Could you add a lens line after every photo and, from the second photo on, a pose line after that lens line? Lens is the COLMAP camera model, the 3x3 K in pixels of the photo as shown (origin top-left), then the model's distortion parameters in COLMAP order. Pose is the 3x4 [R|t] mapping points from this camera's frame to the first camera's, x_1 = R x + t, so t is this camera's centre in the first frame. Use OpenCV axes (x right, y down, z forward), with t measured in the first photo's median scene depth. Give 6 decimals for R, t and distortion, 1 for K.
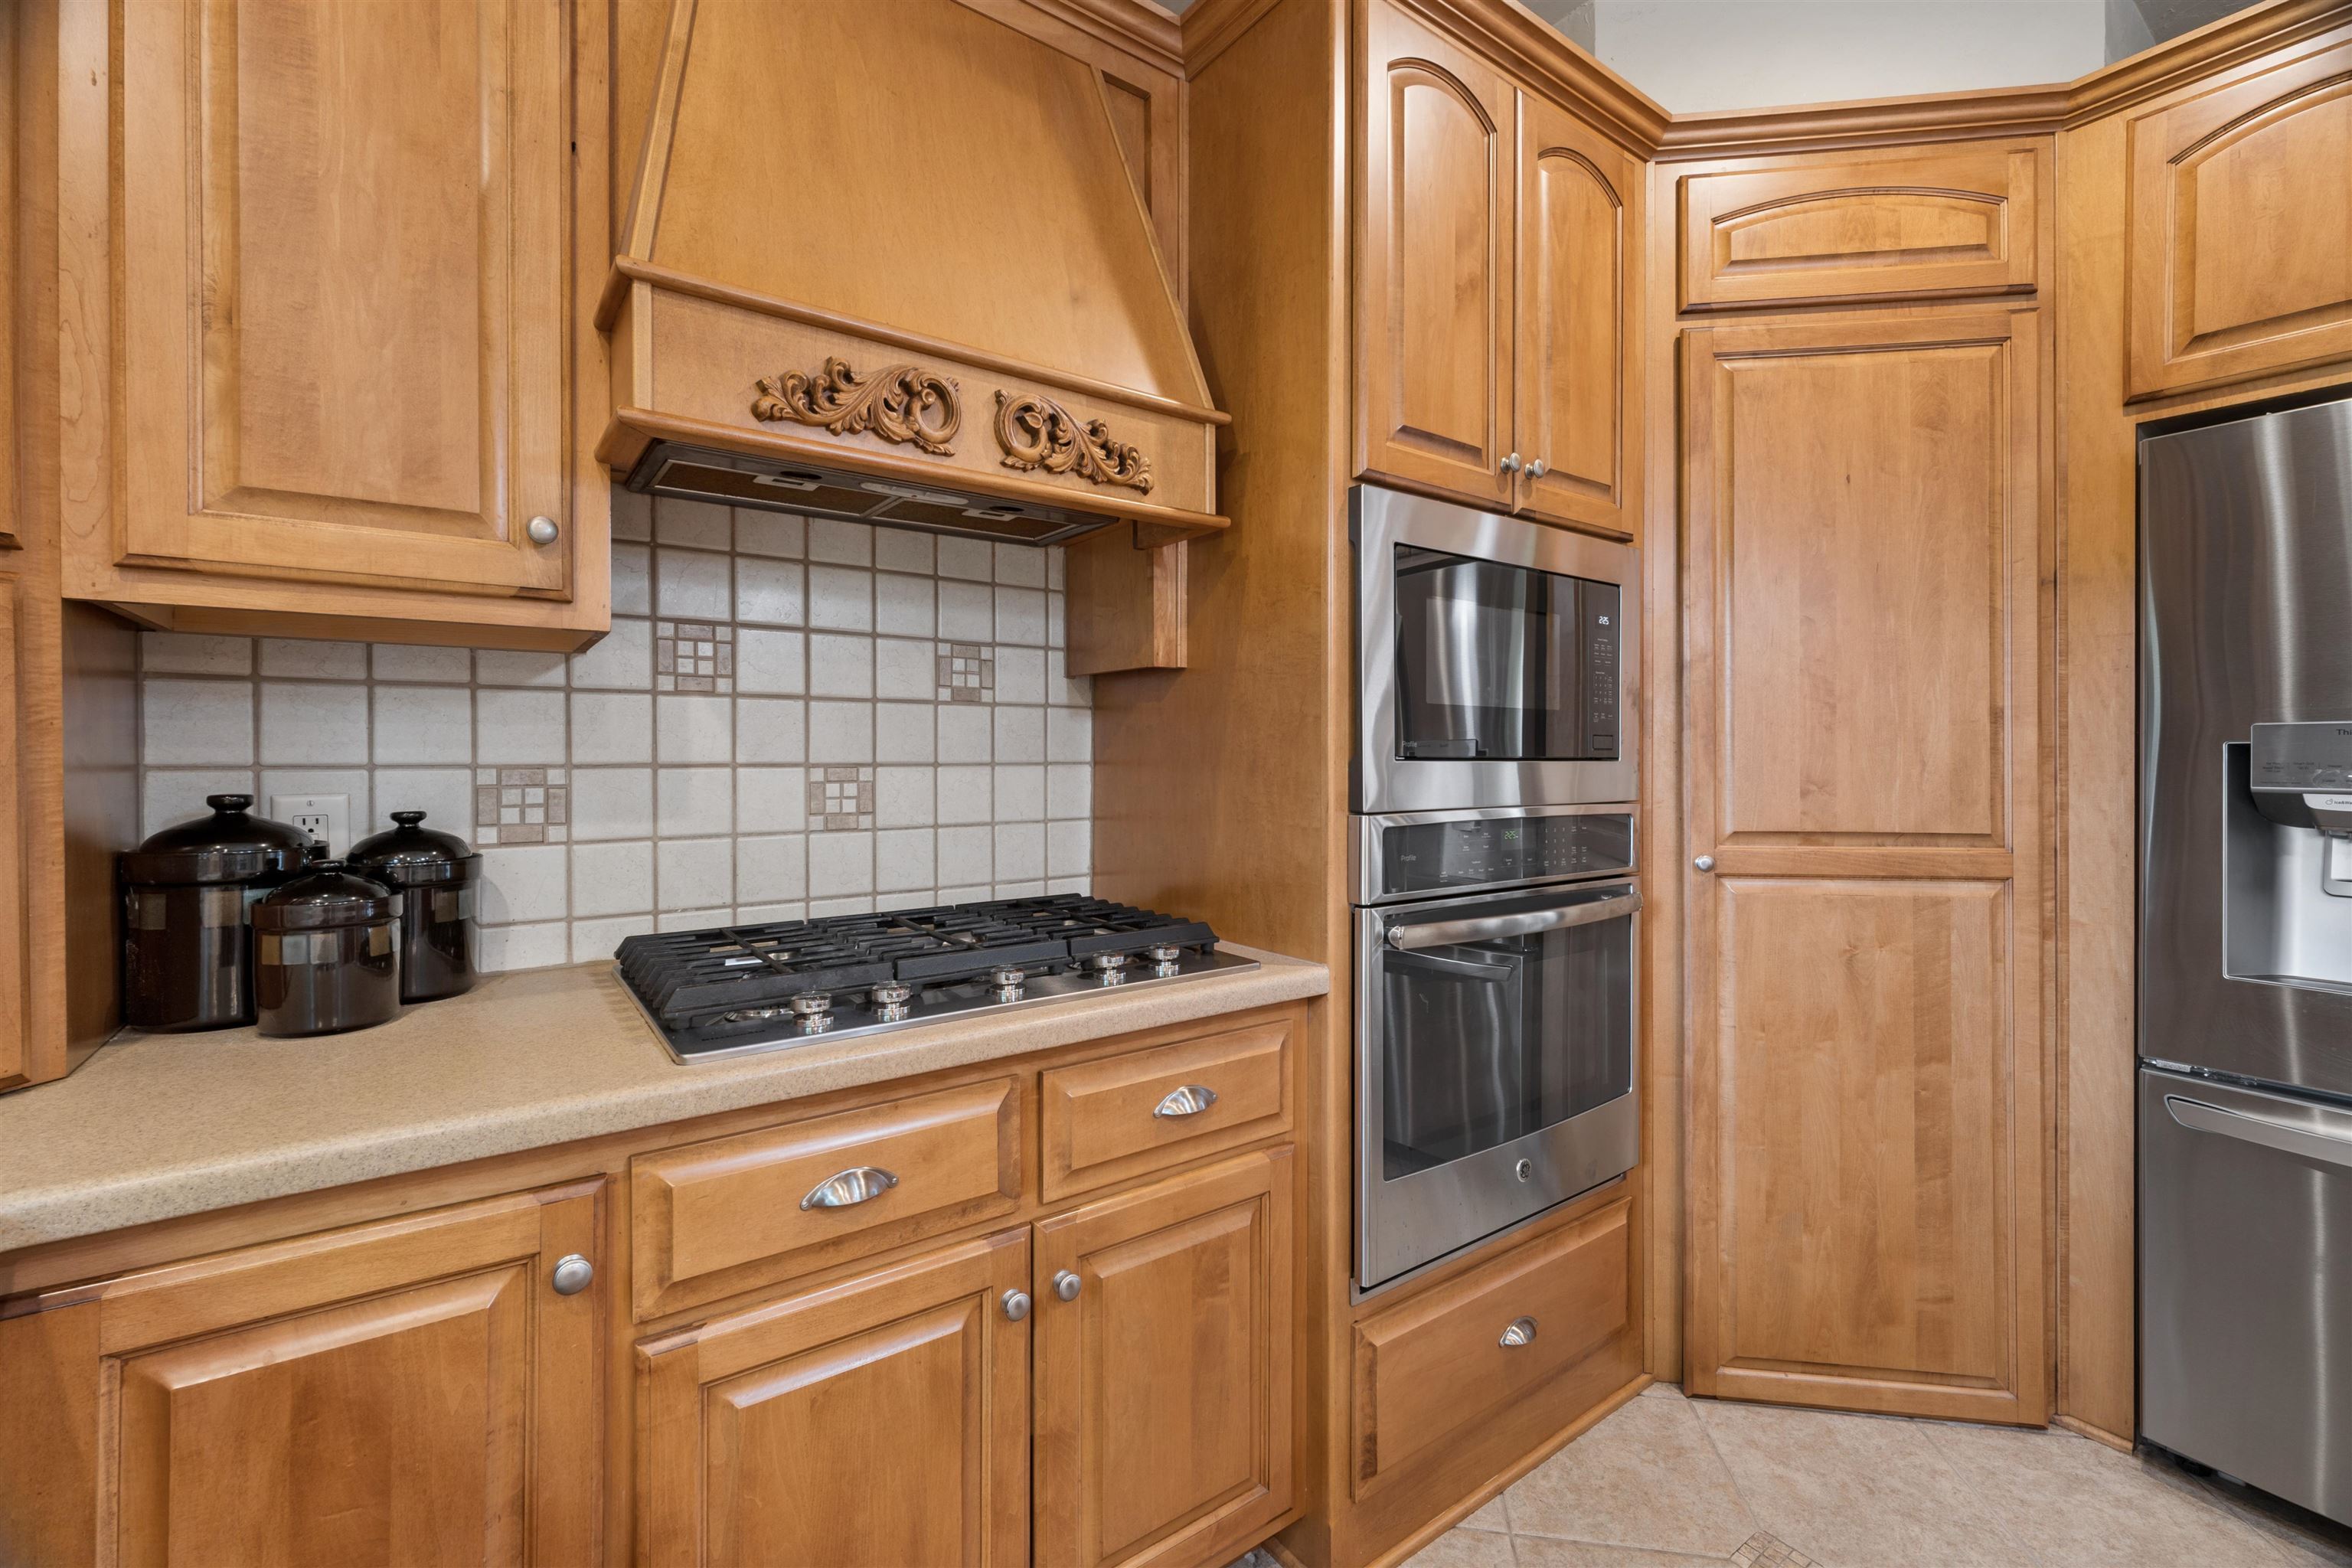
lens RADIAL K [[997.5, 0, 1180.2], [0, 997.5, 755.9], [0, 0, 1]] dist [0.003179, -0.001751]
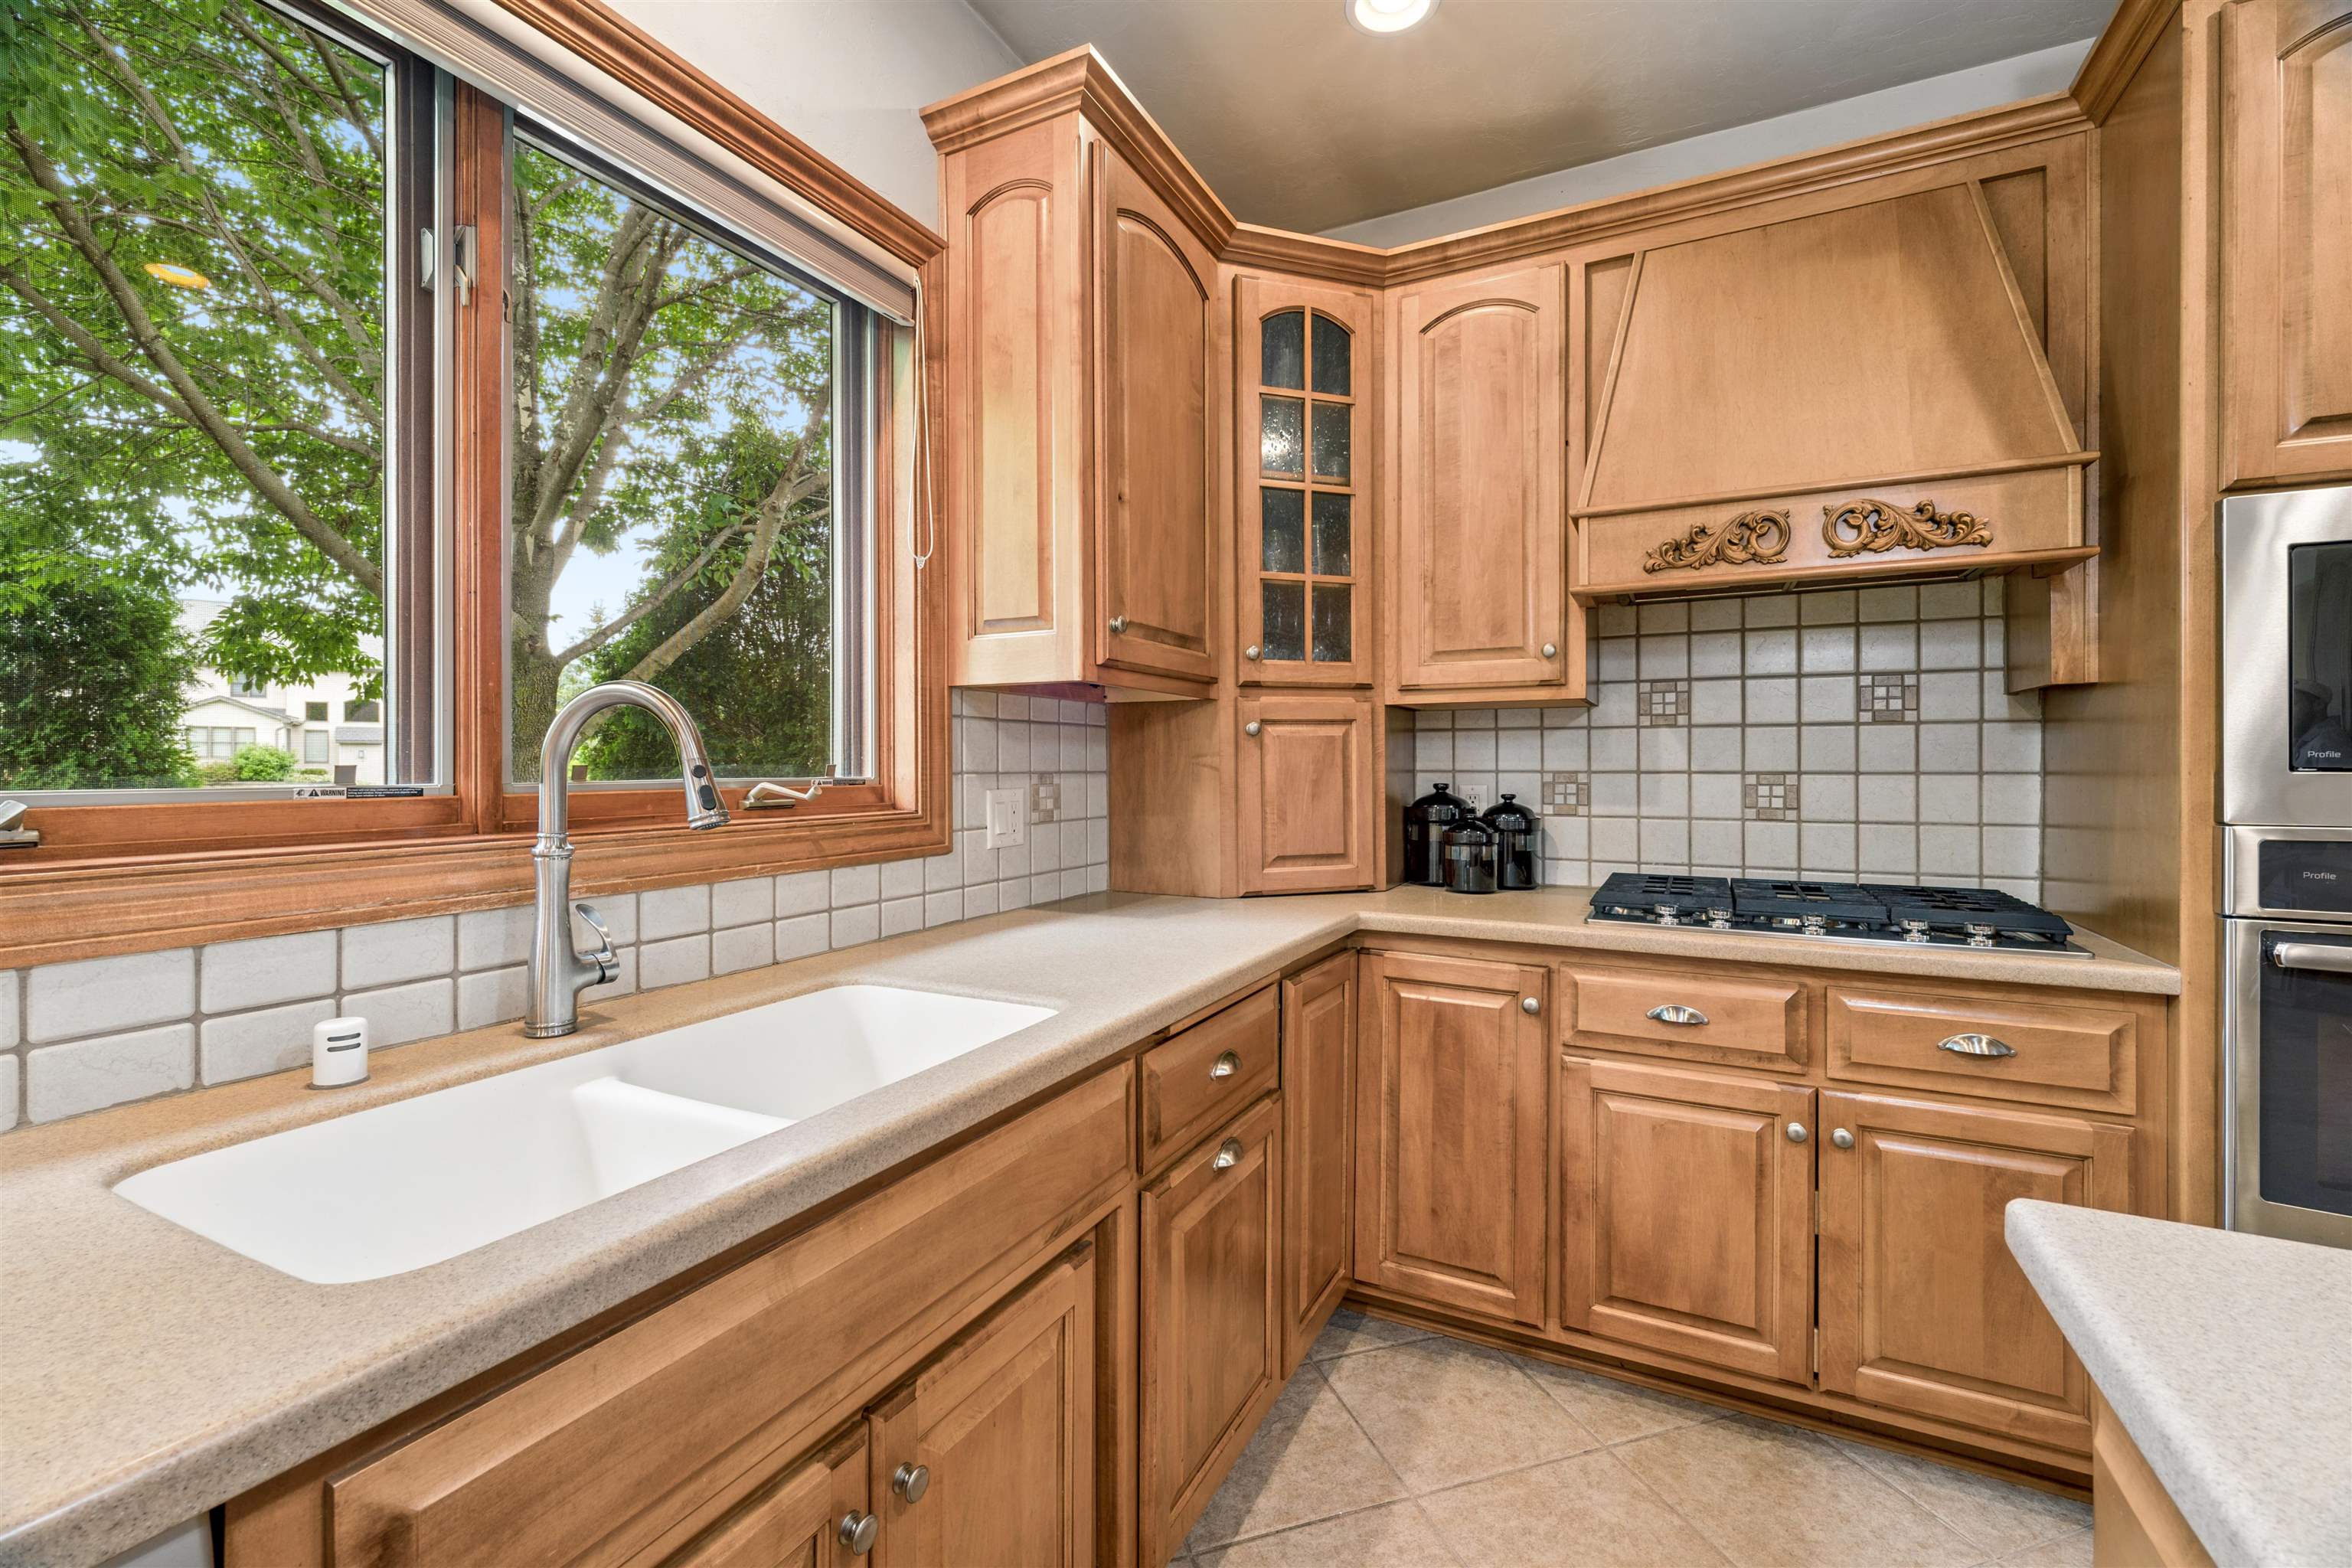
lens RADIAL K [[997.5, 0, 1188.1], [0, 997.5, 766.0], [0, 0, 1]] dist [0.003179, -0.001751]
pose [[0.451009, 0.001290, -0.892519, 0.673210], [-0.000065, 0.999999, 0.001412, -0.002699], [0.892520, -0.000579, 0.451008, -0.435841]]
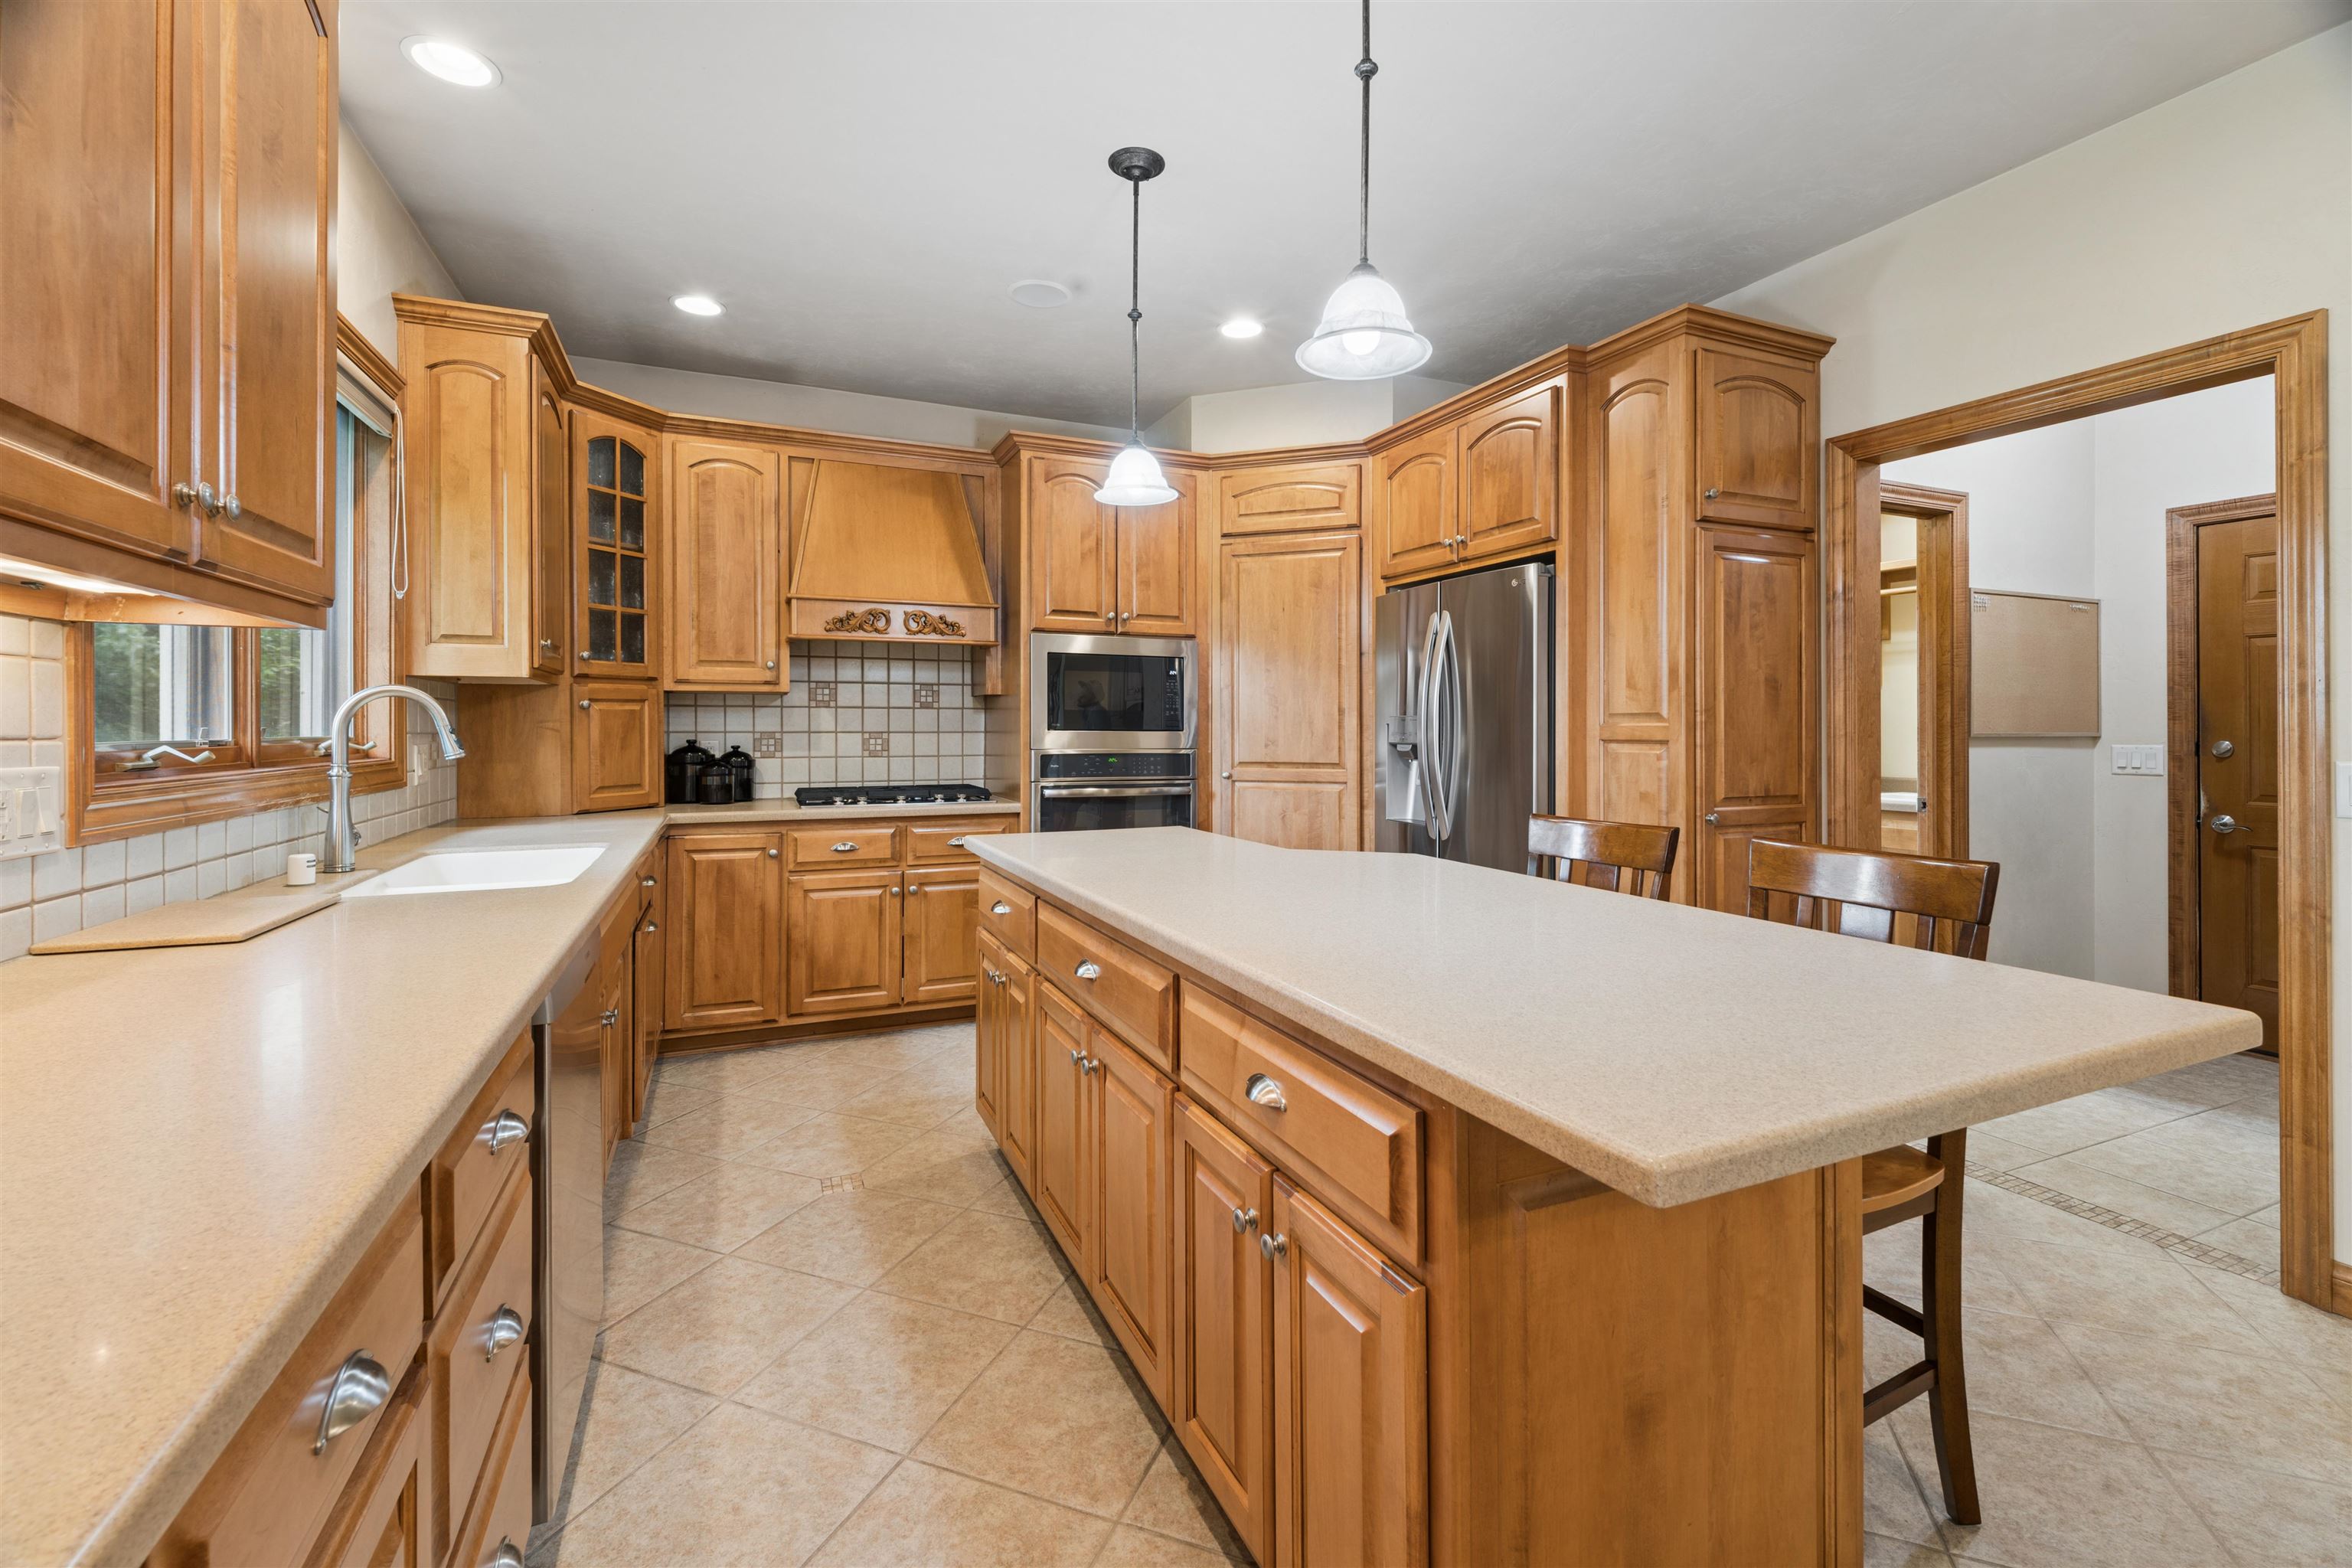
lens RADIAL K [[997.5, 0, 1190.8], [0, 997.5, 729.6], [0, 0, 1]] dist [0.003179, -0.001751]
pose [[0.977246, 0.001337, -0.212105, 1.346850], [-0.001198, 0.999999, 0.000785, -0.001536], [0.212106, -0.000513, 0.977247, -1.838037]]
